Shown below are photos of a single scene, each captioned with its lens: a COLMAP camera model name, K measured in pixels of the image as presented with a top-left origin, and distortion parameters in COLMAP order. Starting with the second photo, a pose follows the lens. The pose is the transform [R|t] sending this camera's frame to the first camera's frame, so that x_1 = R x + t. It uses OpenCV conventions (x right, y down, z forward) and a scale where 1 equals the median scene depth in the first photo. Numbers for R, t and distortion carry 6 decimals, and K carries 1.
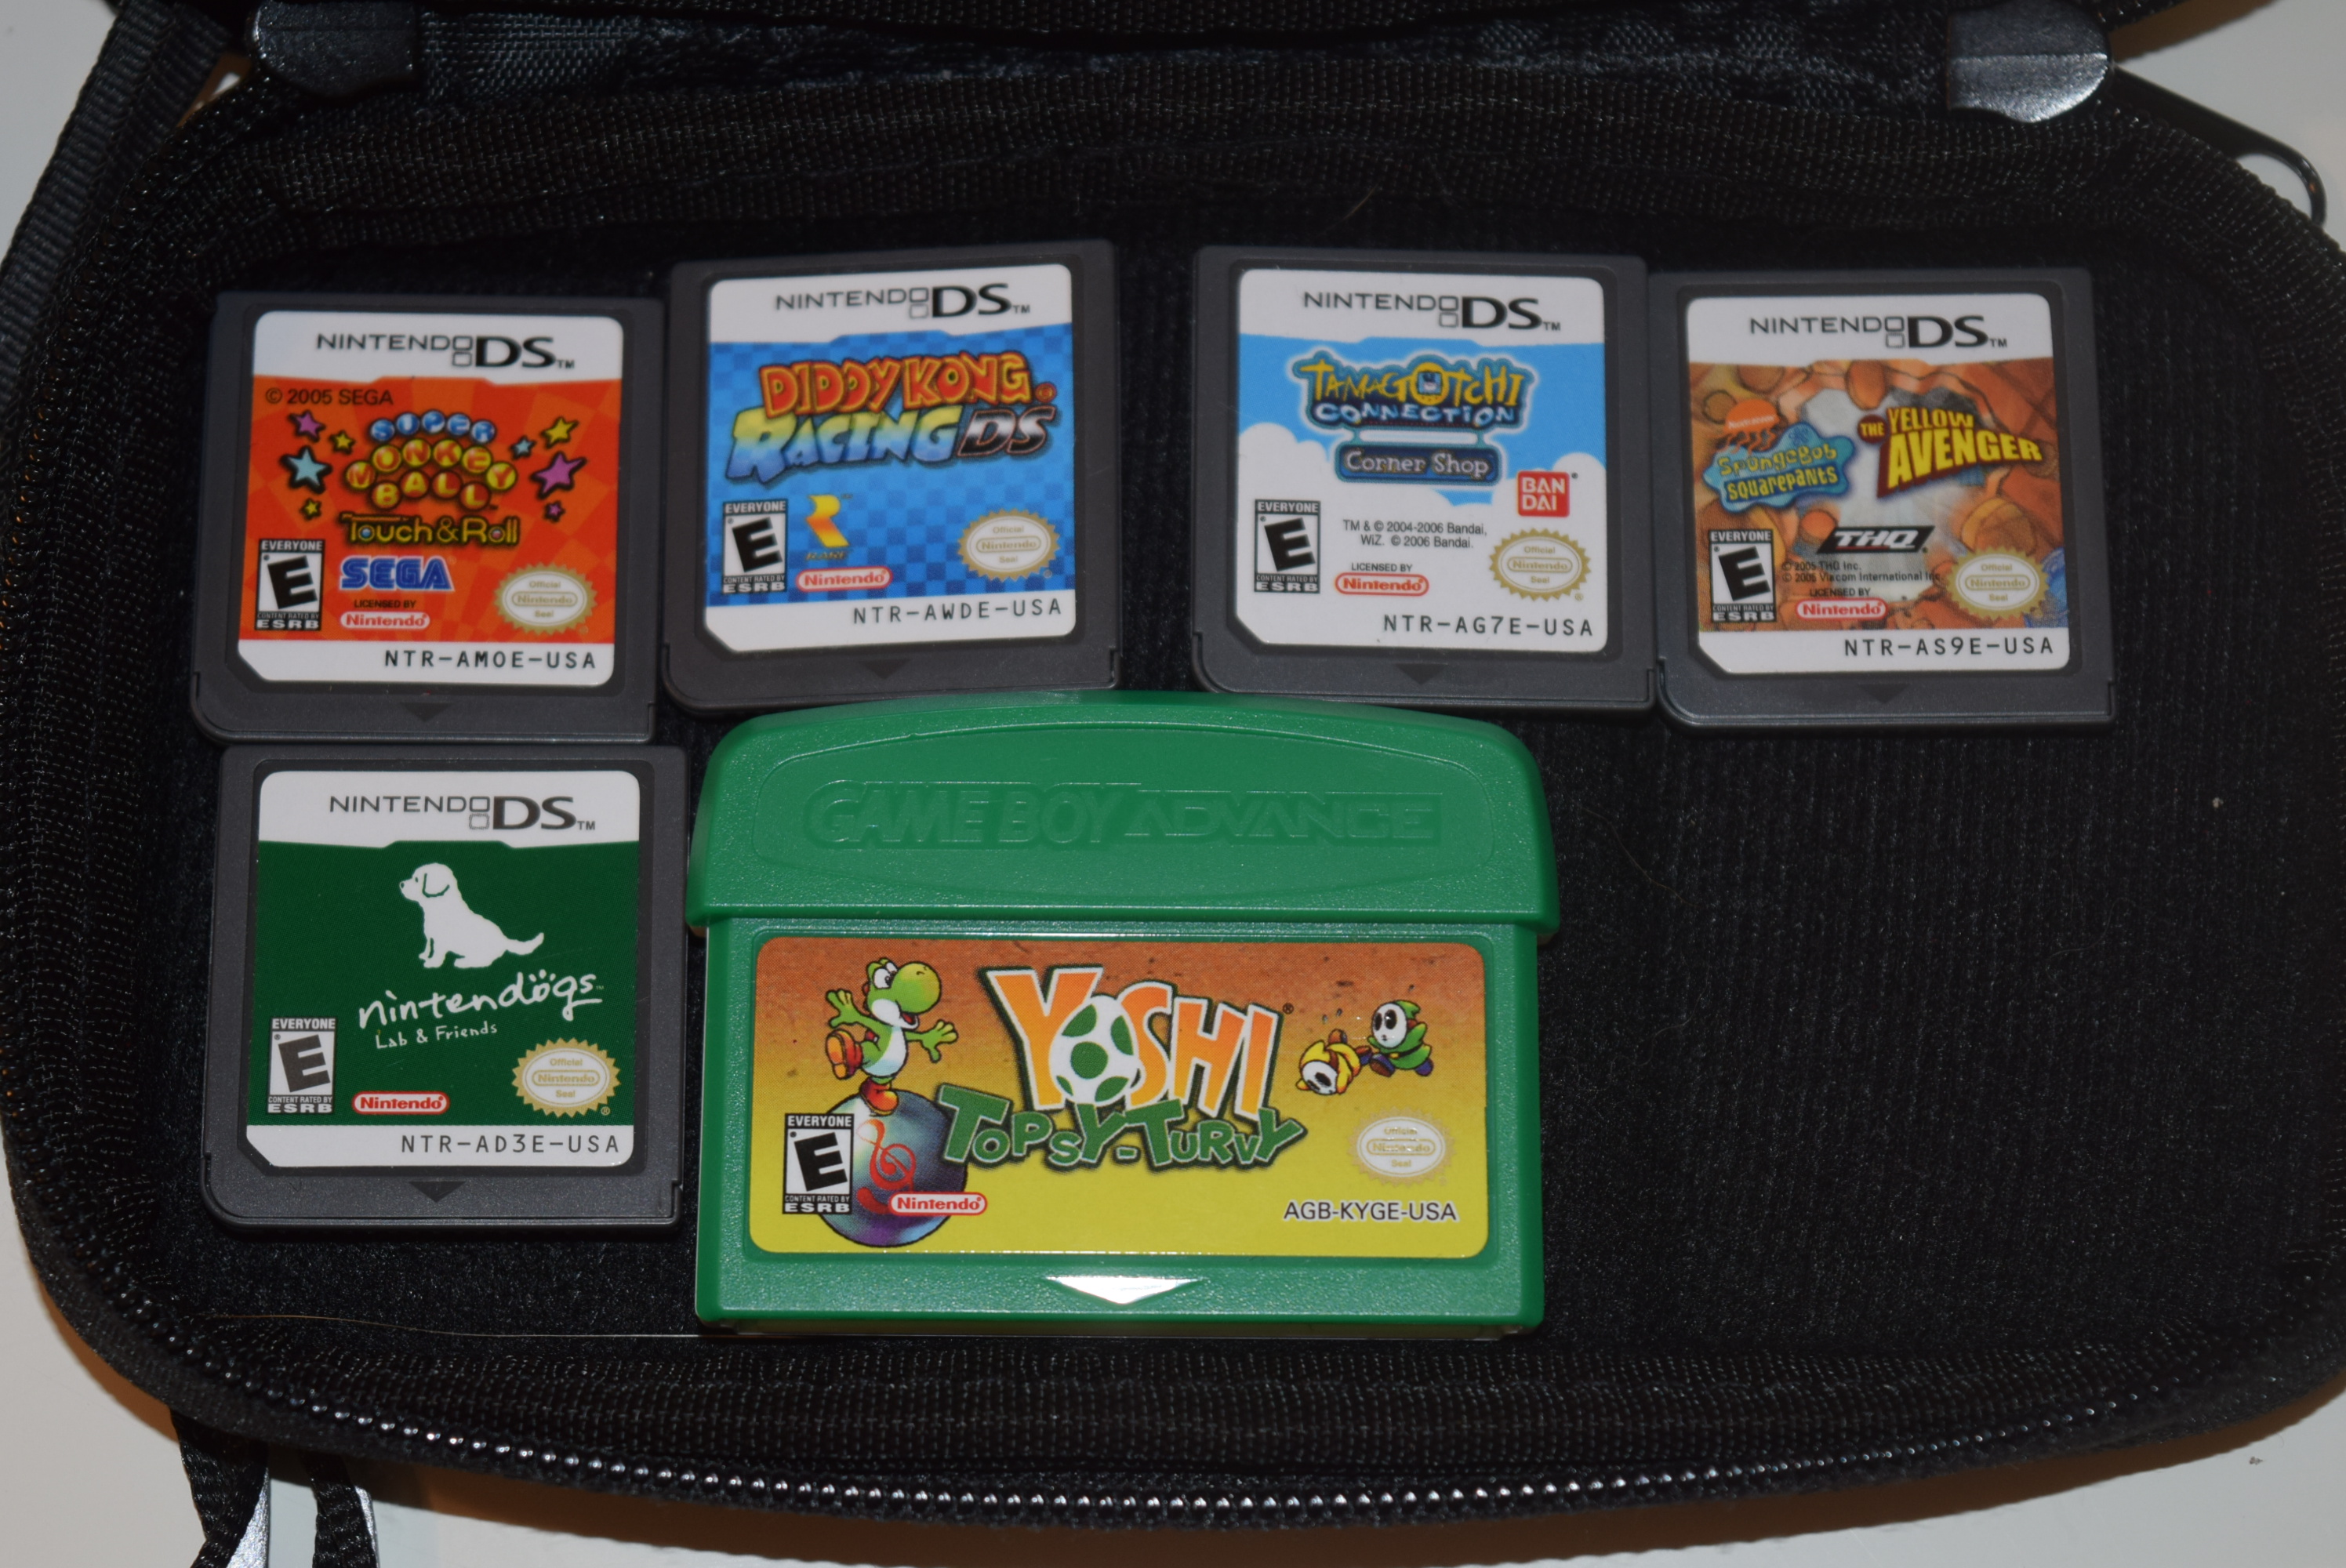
lens RADIAL K [[4189.9, 0, 1173.0], [0, 4189.9, 784.0], [0, 0, 1]] dist [-0.024269, -0.138196]
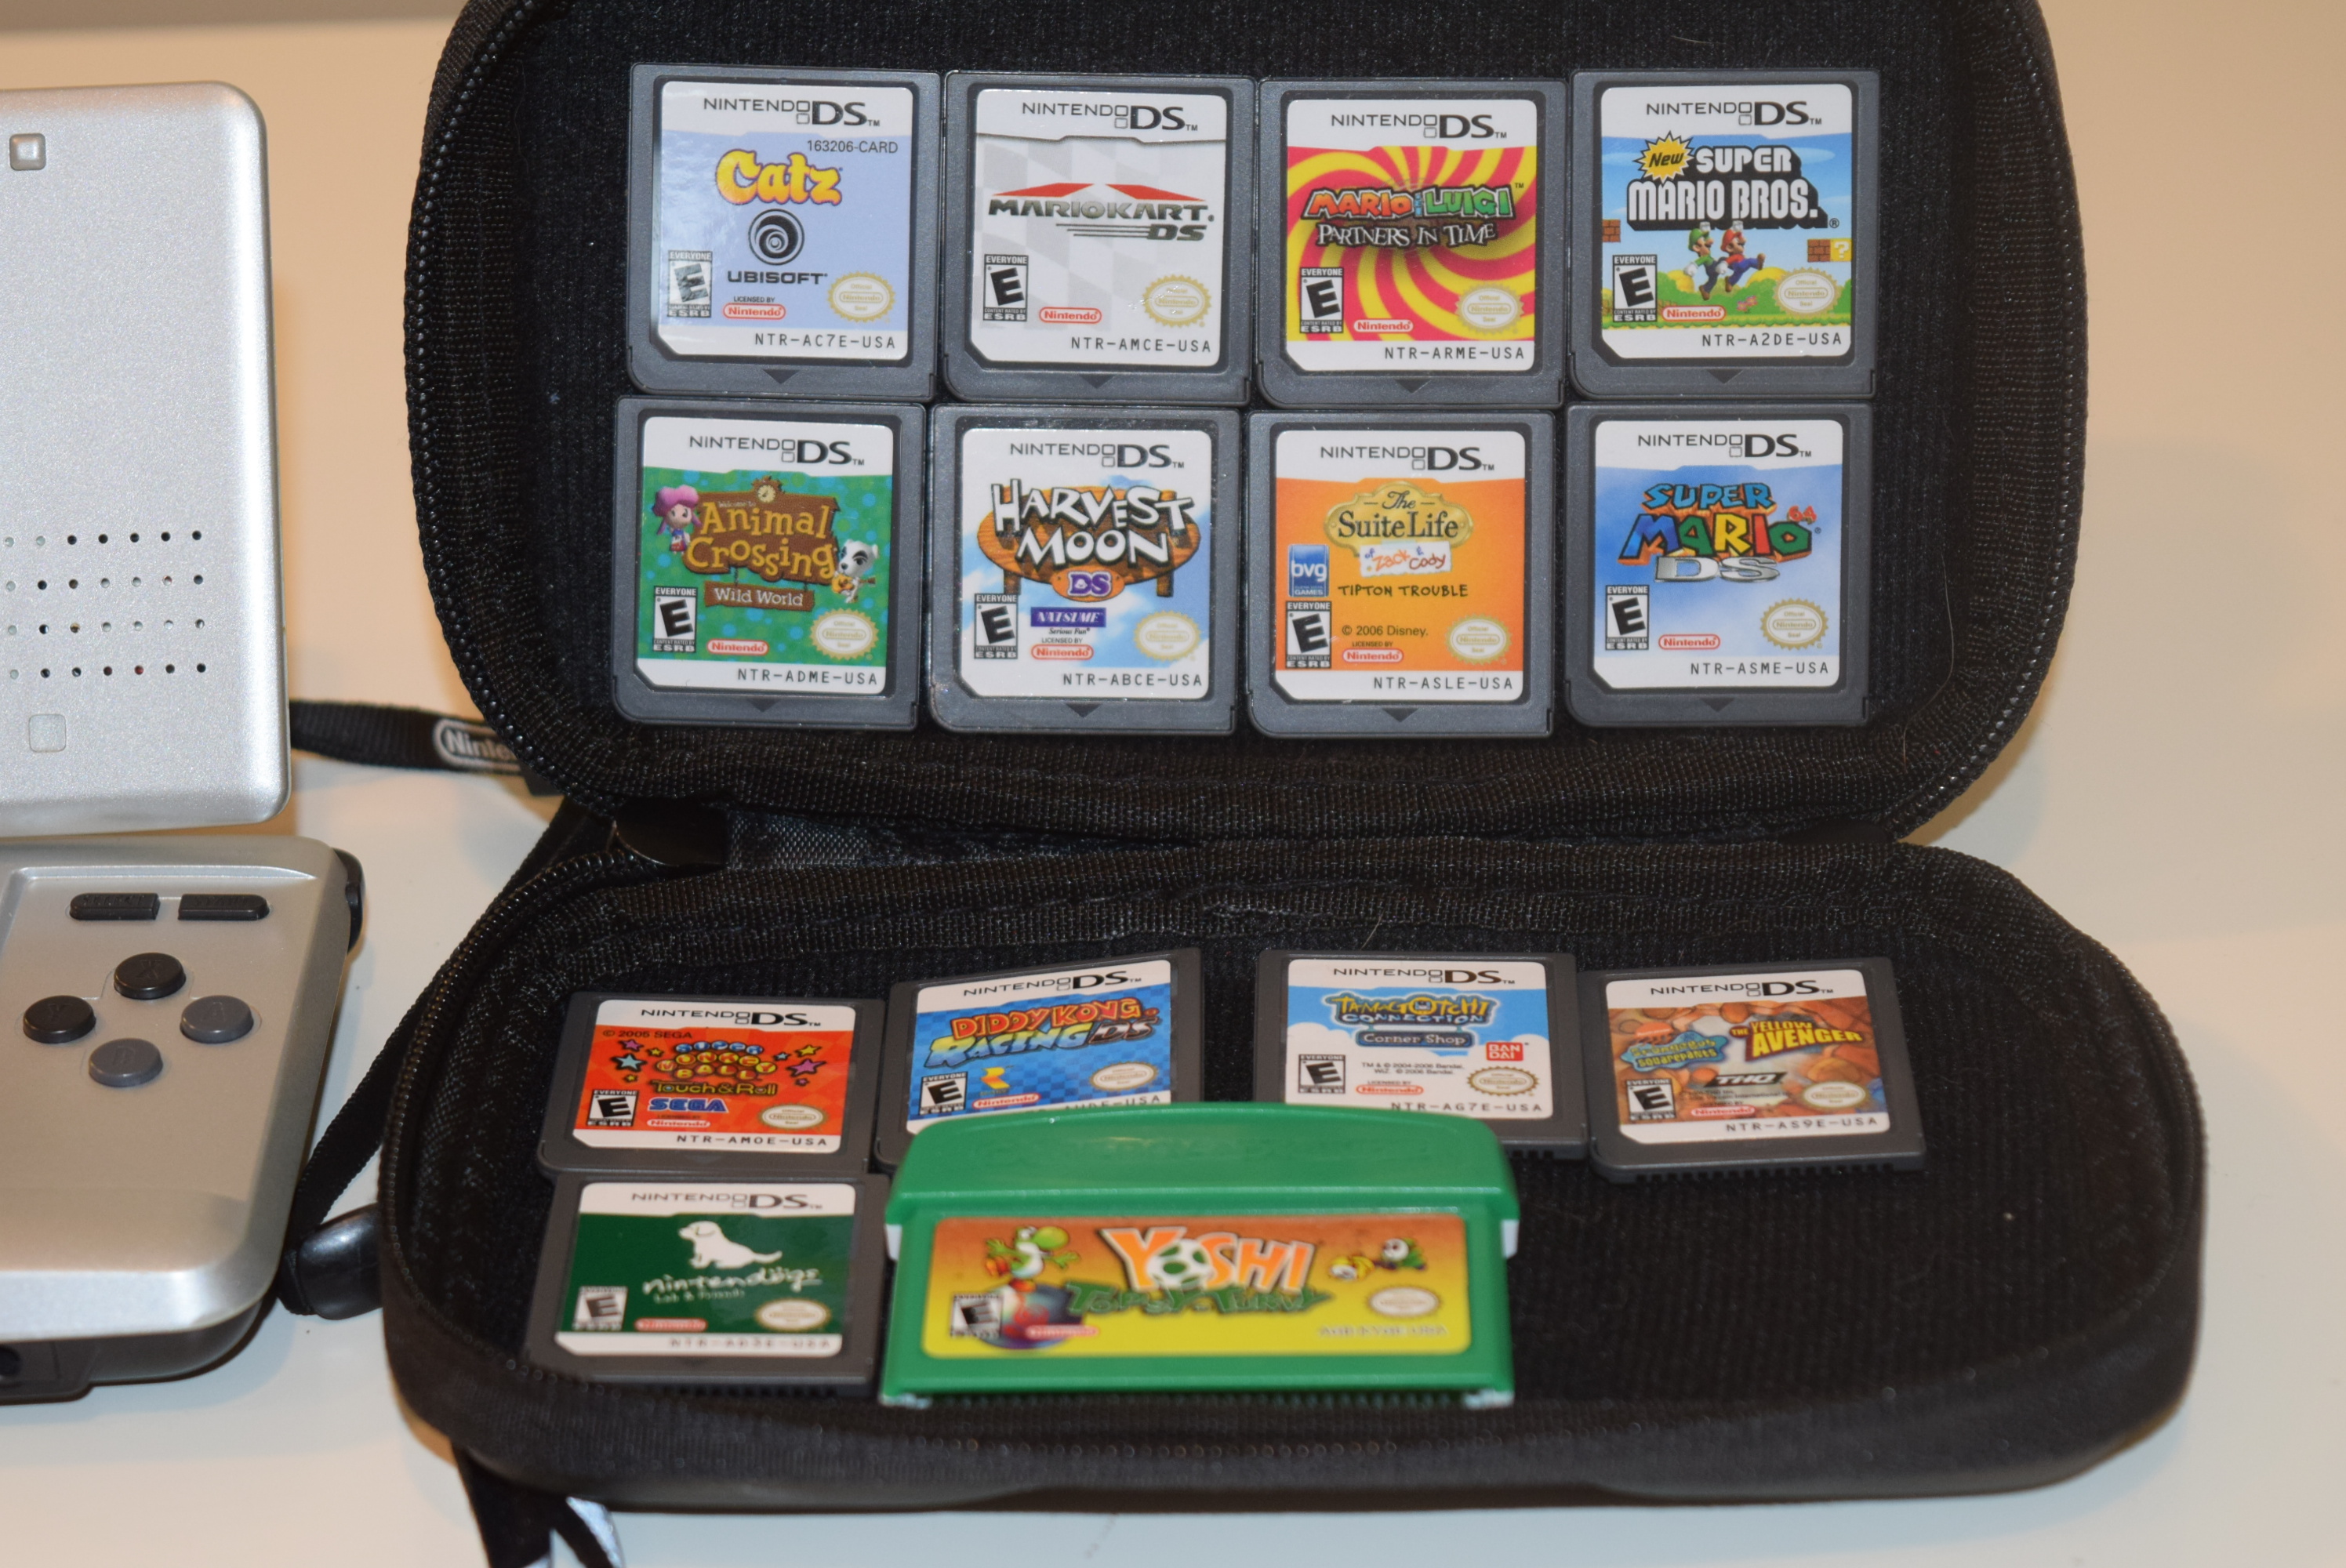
lens RADIAL K [[4189.9, 0, 1173.0], [0, 4189.9, 784.0], [0, 0, 1]] dist [-0.024269, -0.138196]
pose [[0.999211, -0.020185, -0.034201, 0.027095], [-0.005858, 0.776866, -0.629638, 0.745783], [0.039278, 0.629342, 0.776135, -0.151866]]
